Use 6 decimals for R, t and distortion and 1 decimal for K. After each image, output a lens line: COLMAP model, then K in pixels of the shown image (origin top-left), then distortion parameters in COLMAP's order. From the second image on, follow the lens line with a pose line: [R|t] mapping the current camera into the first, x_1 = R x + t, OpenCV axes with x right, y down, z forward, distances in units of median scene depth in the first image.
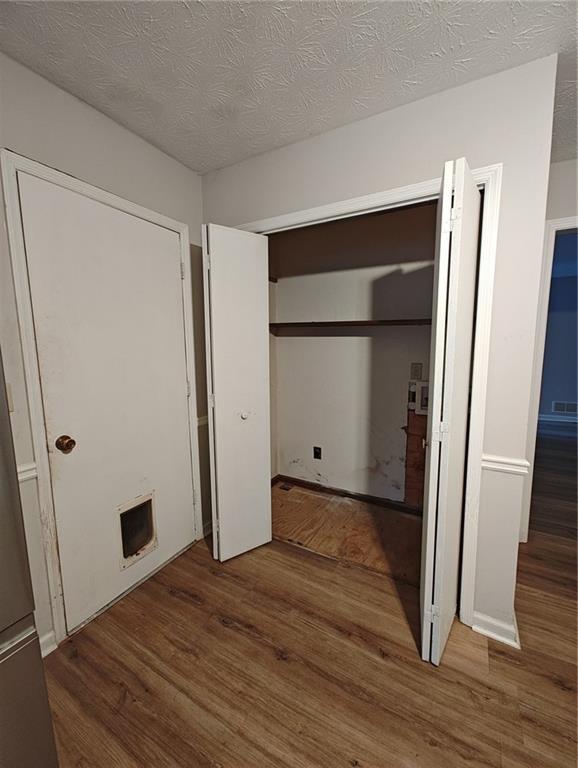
lens RADIAL K [[310.9, 0, 290.7], [0, 310.9, 387.4], [0, 0, 1]] dist [-0.000683, -0.000269]
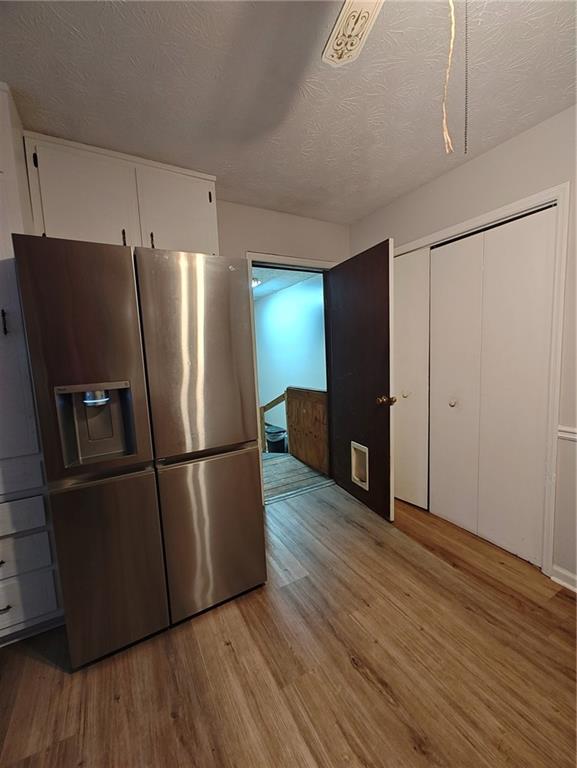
lens RADIAL K [[310.9, 0, 290.2], [0, 310.9, 387.4], [0, 0, 1]] dist [-0.000683, -0.000269]
pose [[0.854829, 0.029097, -0.518093, 0.371057], [-0.030779, 0.999512, 0.005350, 0.100938], [0.517996, 0.011373, 0.855307, -0.548259]]
